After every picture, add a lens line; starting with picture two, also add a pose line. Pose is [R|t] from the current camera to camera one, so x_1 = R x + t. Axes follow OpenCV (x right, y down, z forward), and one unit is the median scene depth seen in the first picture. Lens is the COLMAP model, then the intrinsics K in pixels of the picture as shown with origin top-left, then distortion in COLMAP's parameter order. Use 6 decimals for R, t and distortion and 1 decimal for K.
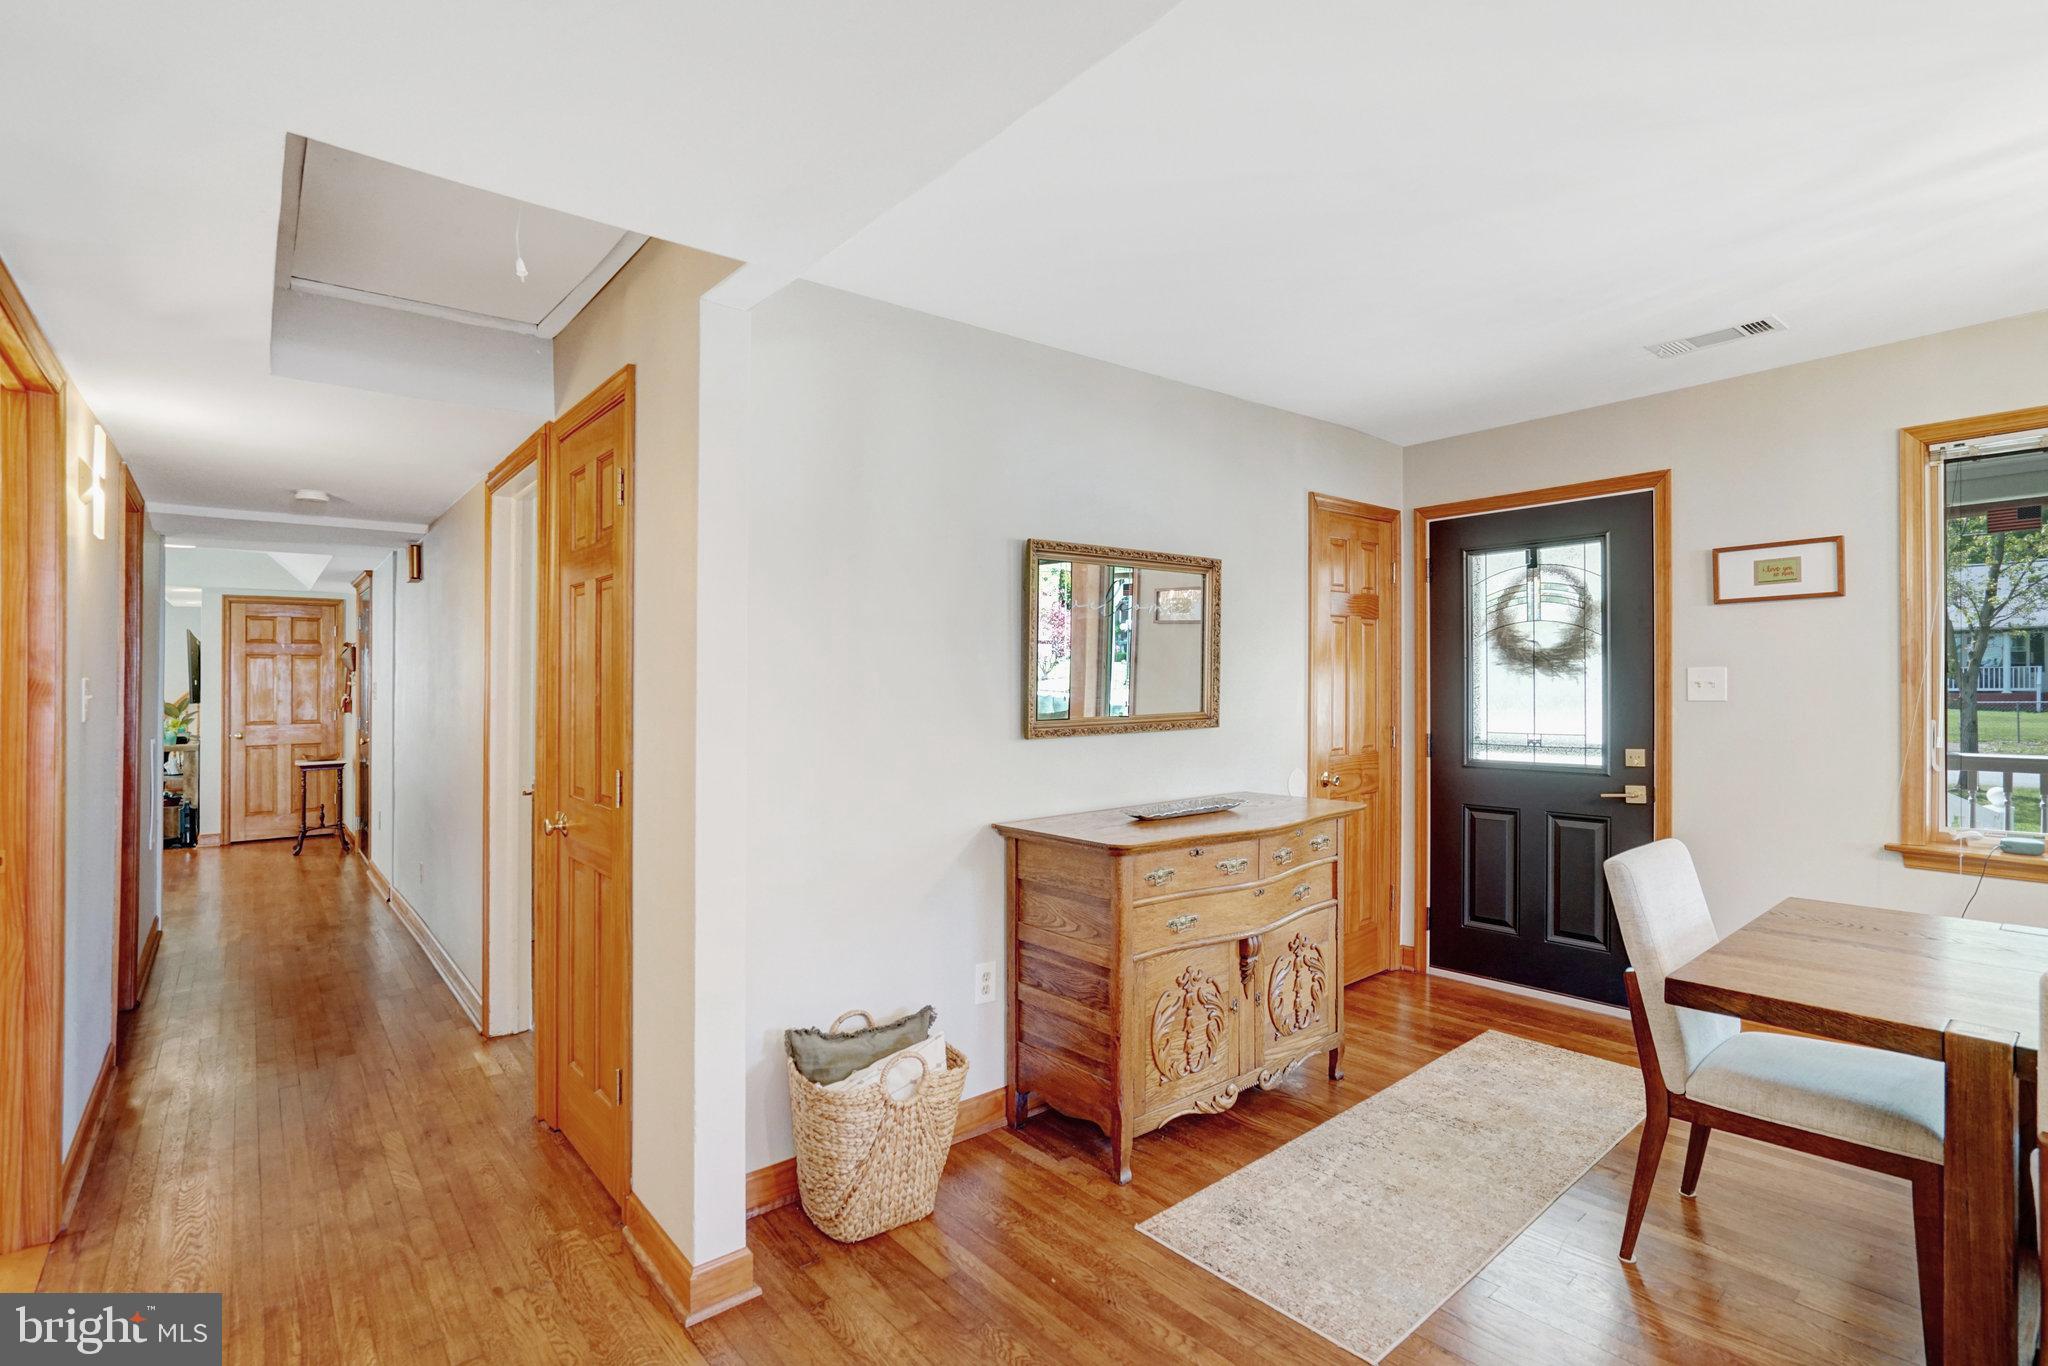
lens RADIAL K [[968.4, 0, 1023.2], [0, 968.4, 679.7], [0, 0, 1]] dist [-0.028163, 0.000993]
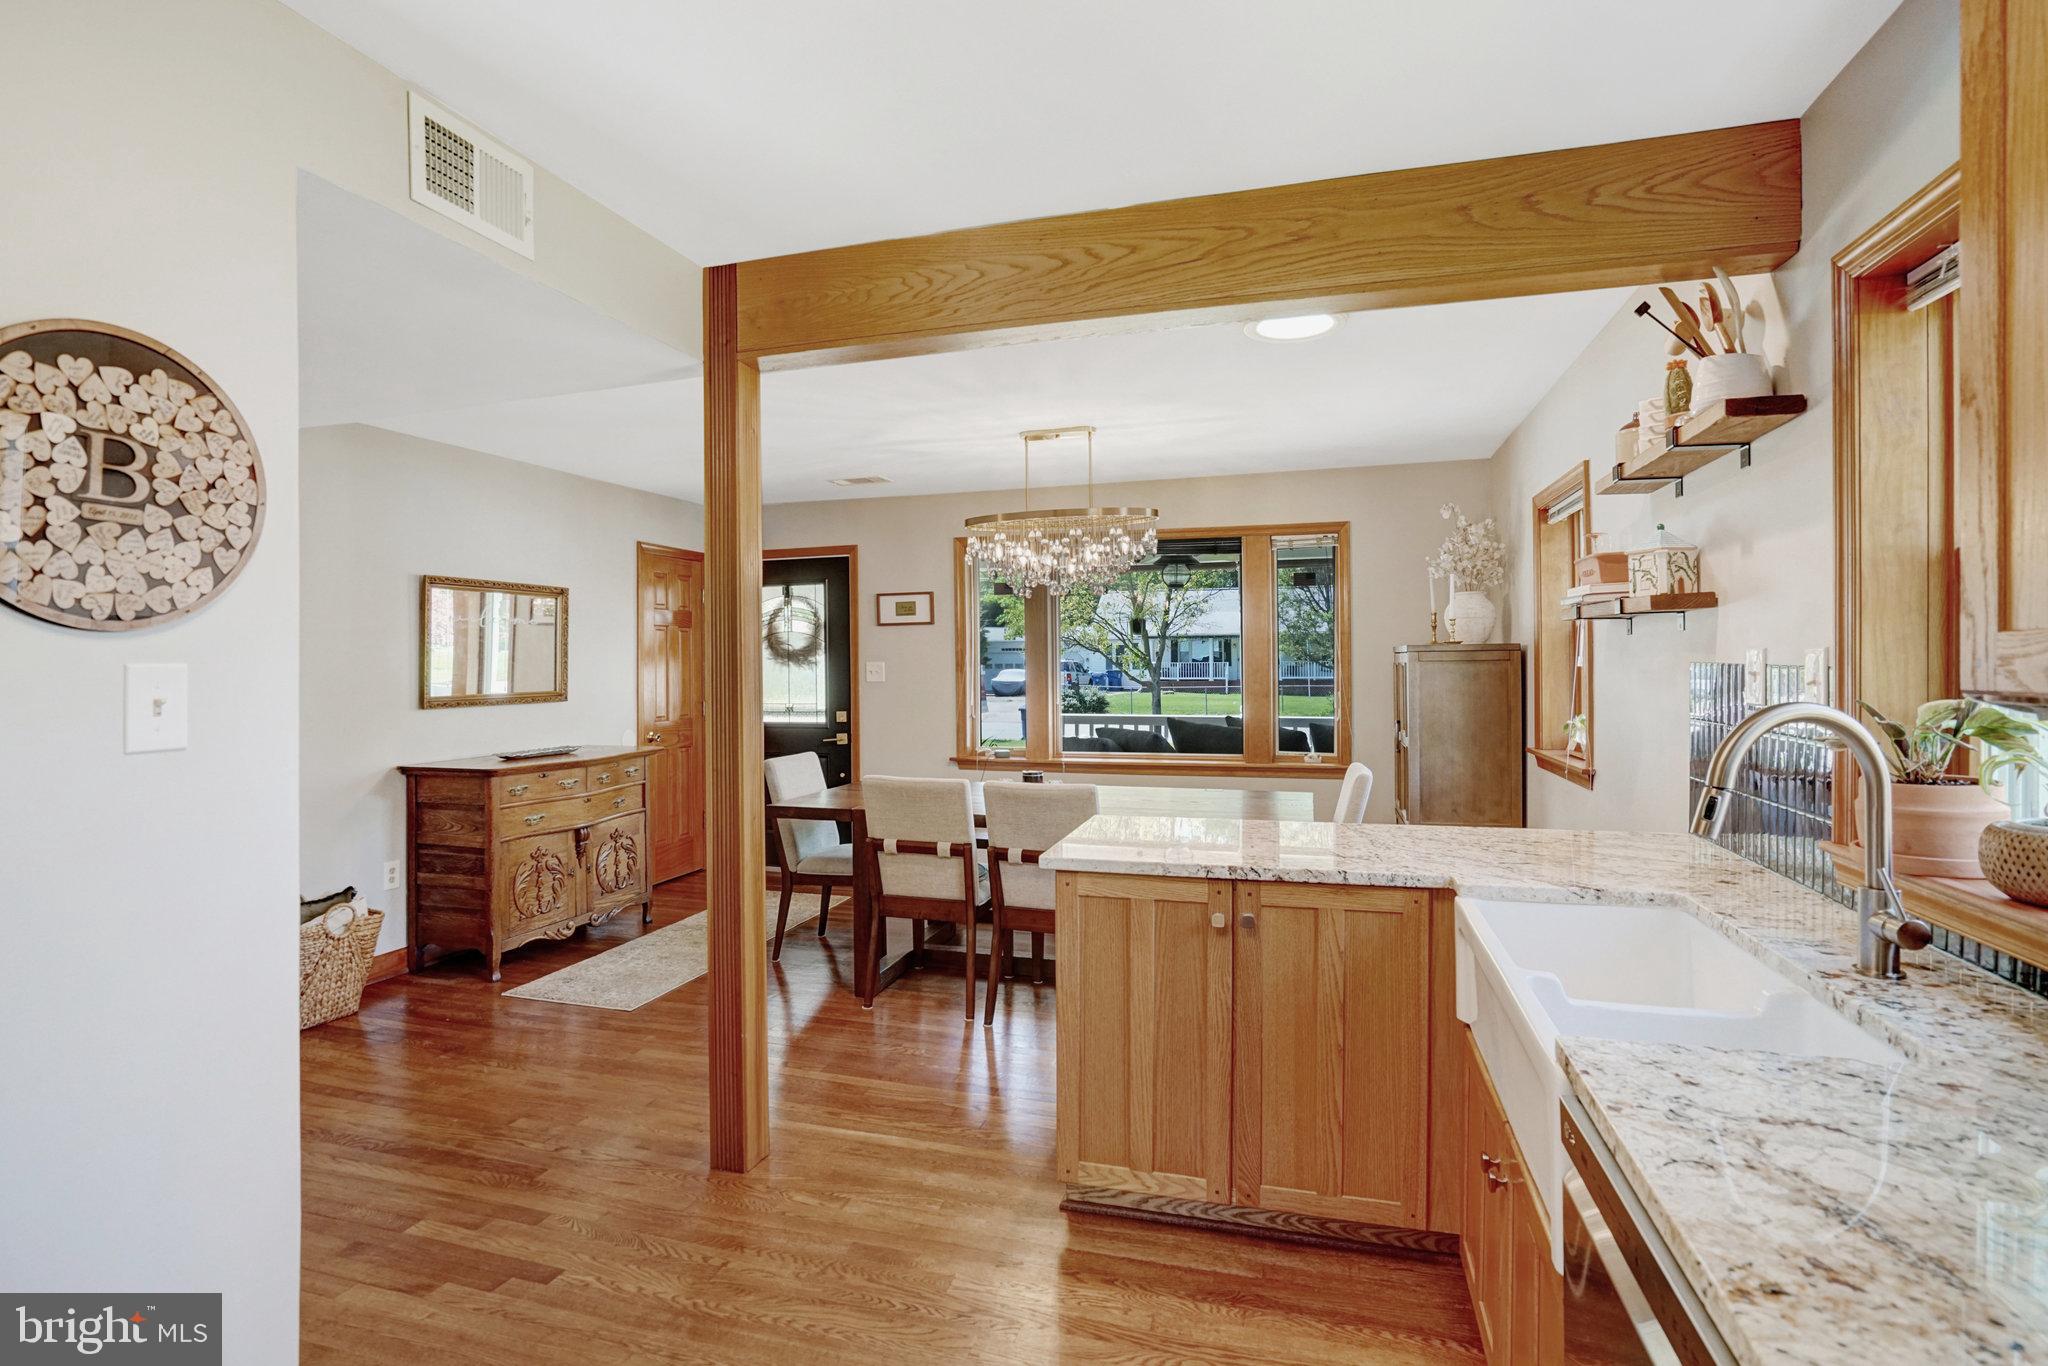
lens RADIAL K [[968.4, 0, 983.6], [0, 968.4, 675.1], [0, 0, 1]] dist [-0.028163, 0.000993]
pose [[0.850997, -0.001002, 0.525169, -0.035855], [-0.001052, 0.999993, 0.003612, 0.004197], [-0.525169, -0.003626, 0.850990, -0.682988]]
